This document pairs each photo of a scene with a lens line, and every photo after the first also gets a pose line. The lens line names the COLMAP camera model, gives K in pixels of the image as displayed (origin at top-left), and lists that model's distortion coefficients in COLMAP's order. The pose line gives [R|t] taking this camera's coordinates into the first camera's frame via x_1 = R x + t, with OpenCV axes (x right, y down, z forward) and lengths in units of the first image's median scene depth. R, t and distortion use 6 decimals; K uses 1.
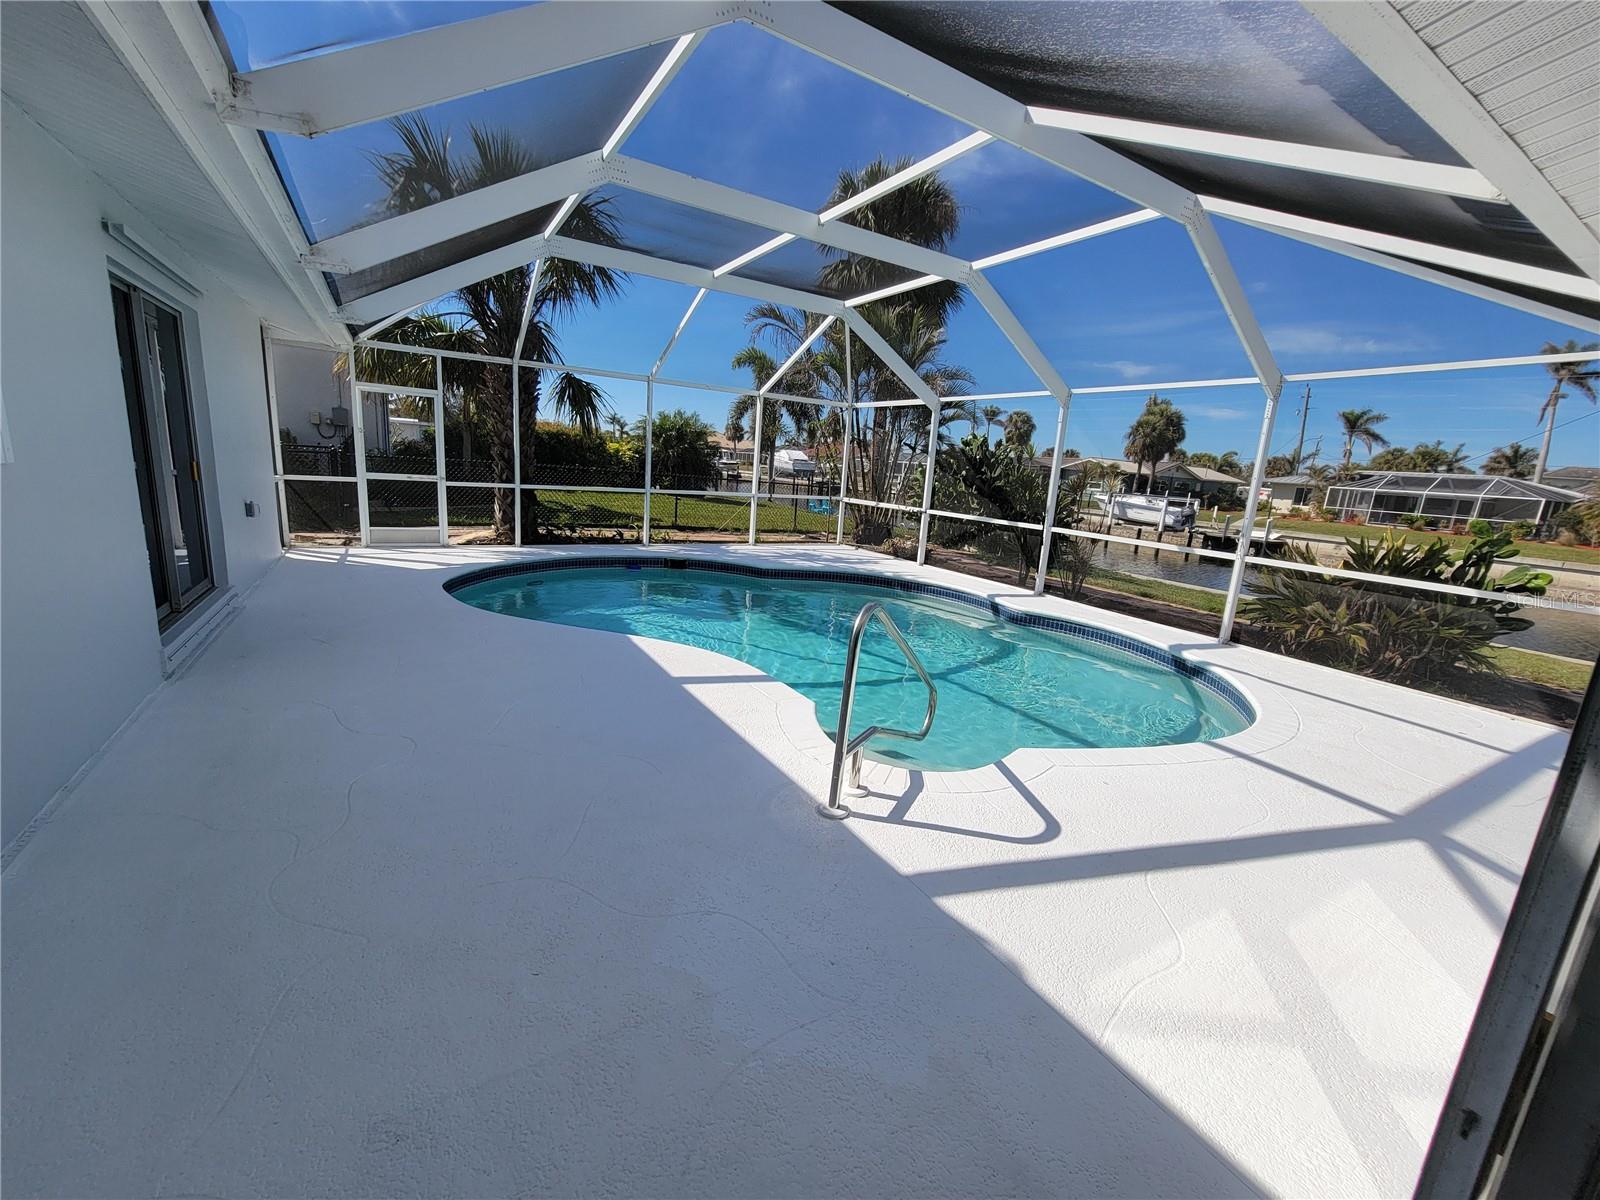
lens RADIAL K [[655.6, 0, 800.6], [0, 655.6, 603.6], [0, 0, 1]] dist [-0.006823, 0.003126]
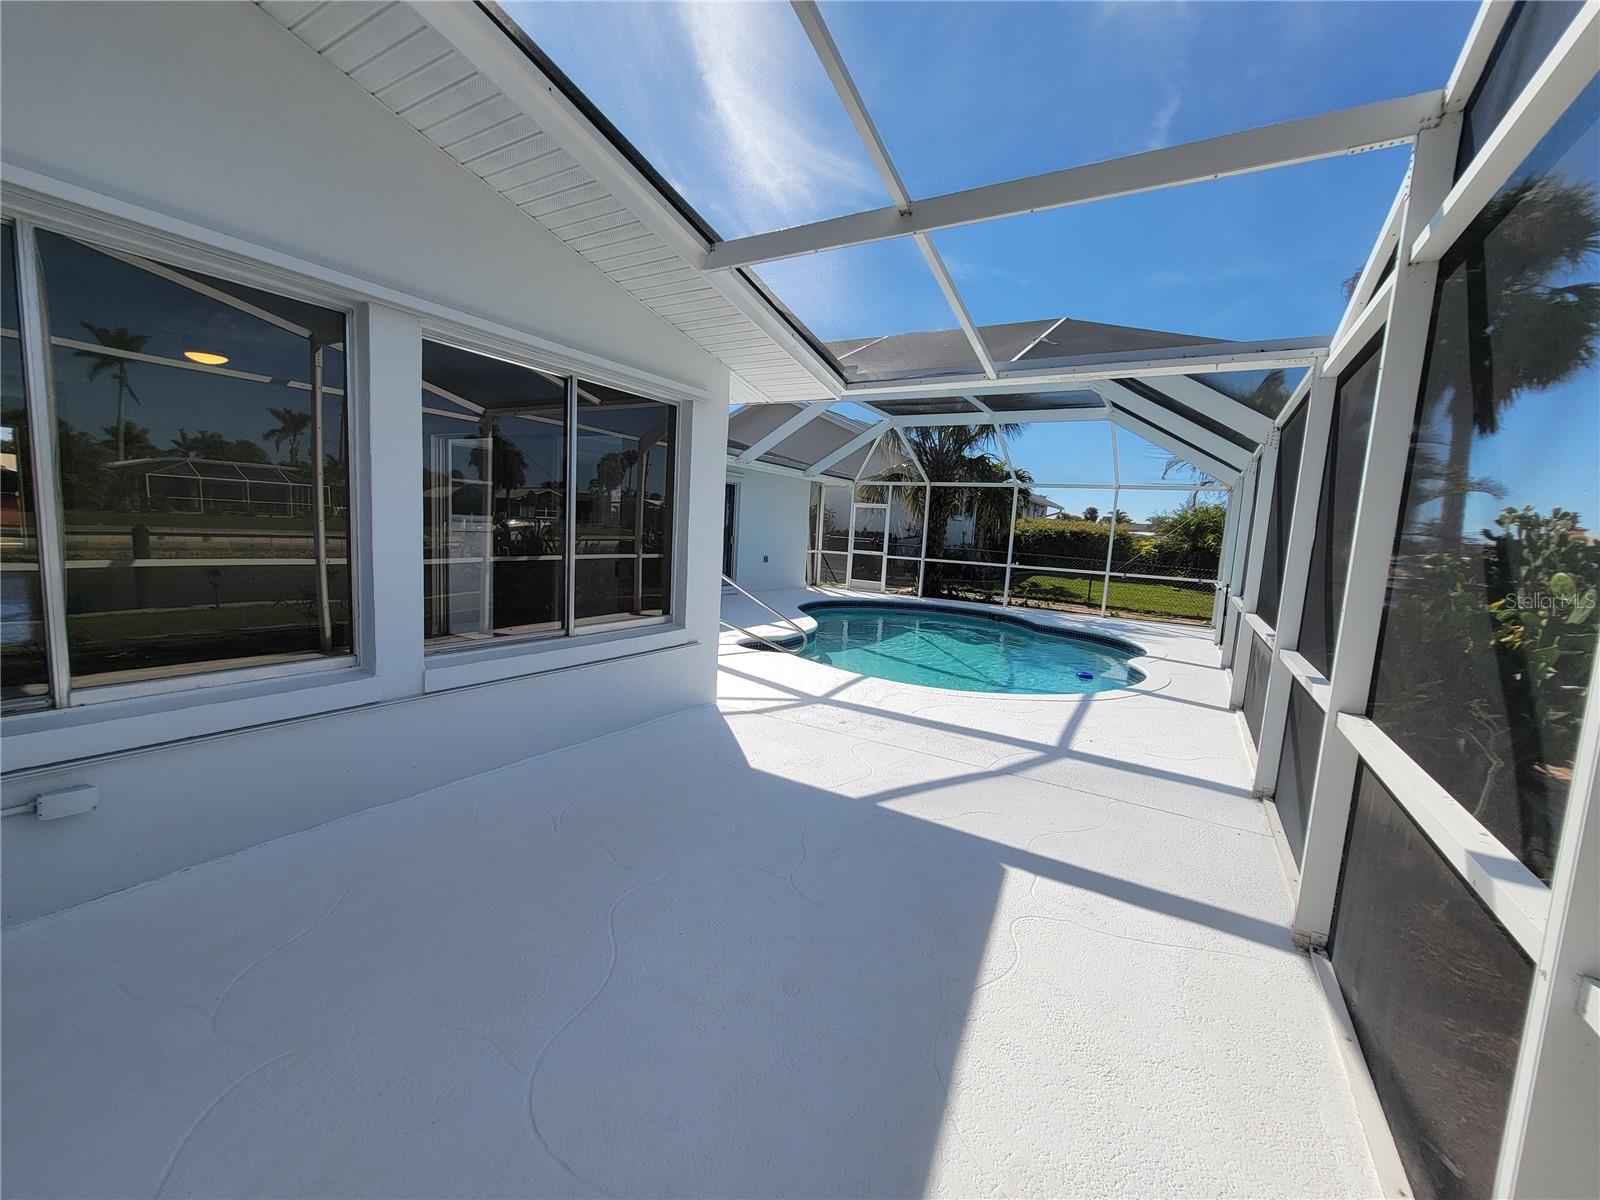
lens RADIAL K [[655.6, 0, 800.6], [0, 655.6, 603.6], [0, 0, 1]] dist [-0.006823, 0.003126]
pose [[0.473395, 0.058215, -0.878925, 0.811820], [-0.208488, 0.976866, -0.047591, 0.060708], [0.855821, 0.205774, 0.474581, 0.019535]]
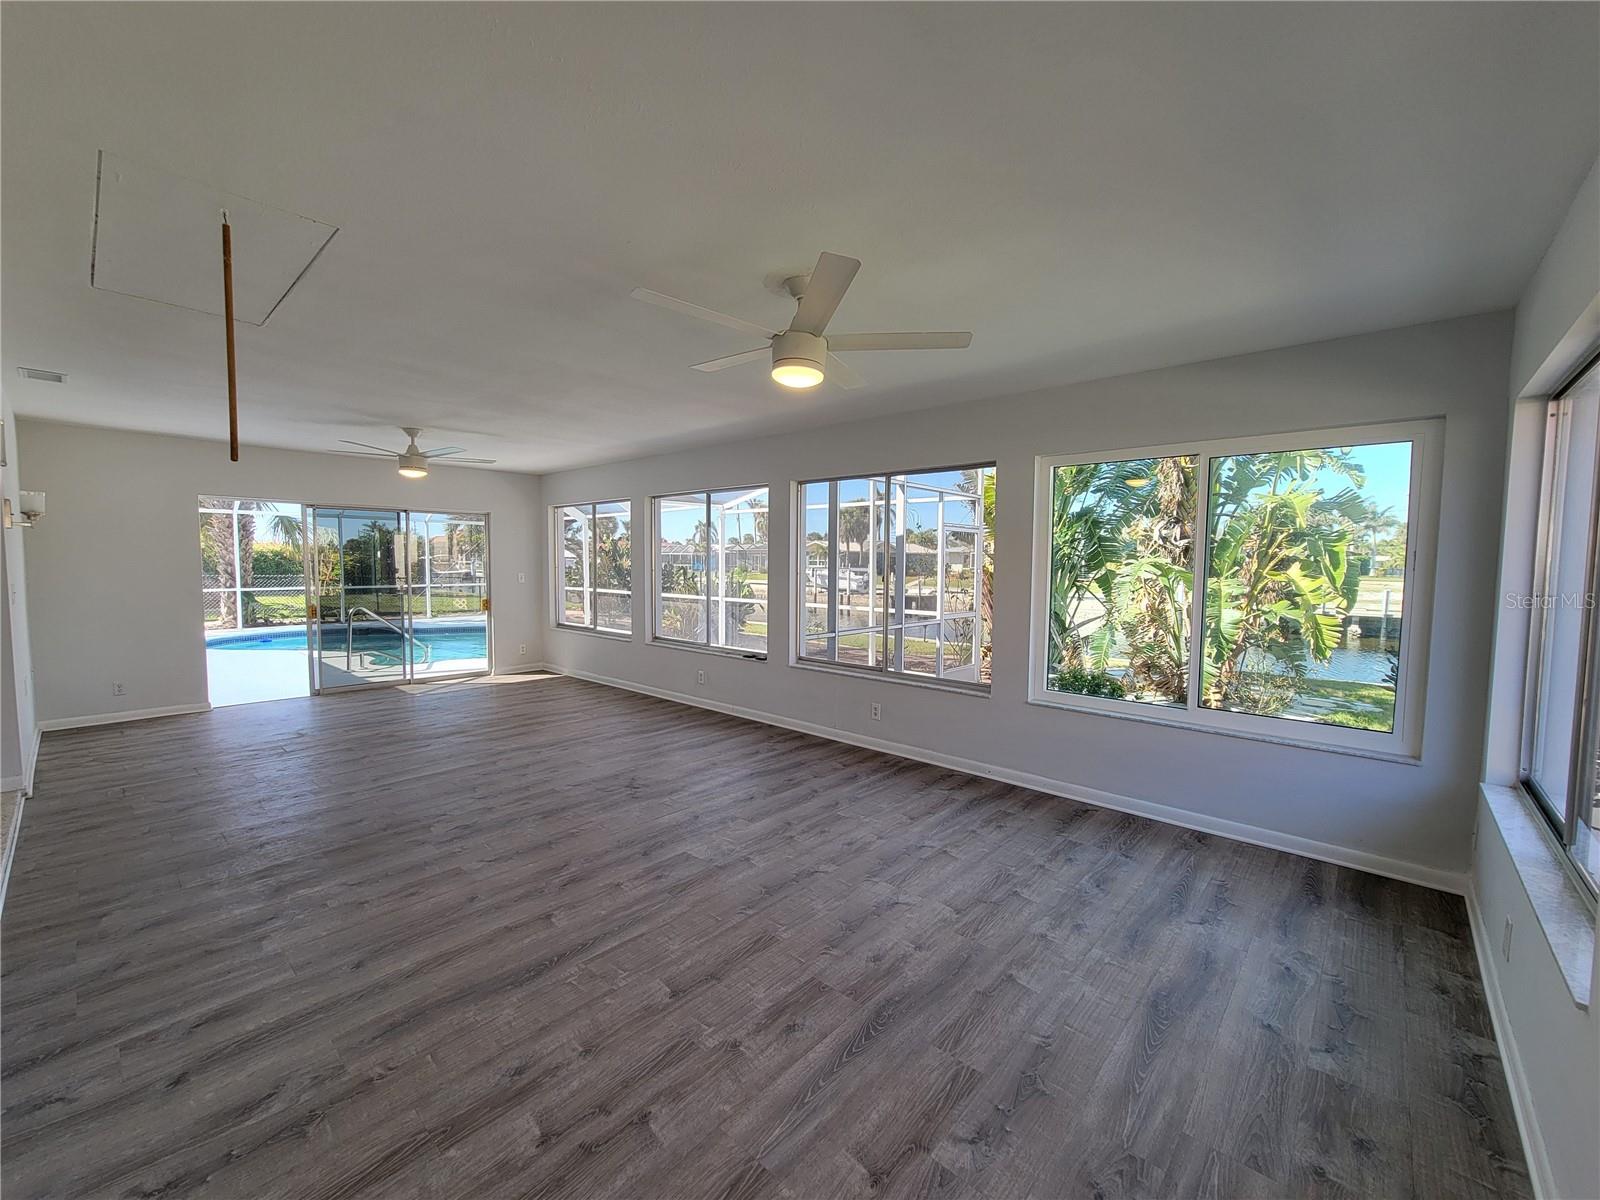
lens RADIAL K [[655.6, 0, 800.6], [0, 655.6, 603.6], [0, 0, 1]] dist [-0.006823, 0.003126]
pose [[0.954280, -0.081616, 0.287555, 0.374223], [0.119345, 0.986030, -0.116196, 0.184425], [-0.274055, 0.145202, 0.950689, -0.796620]]
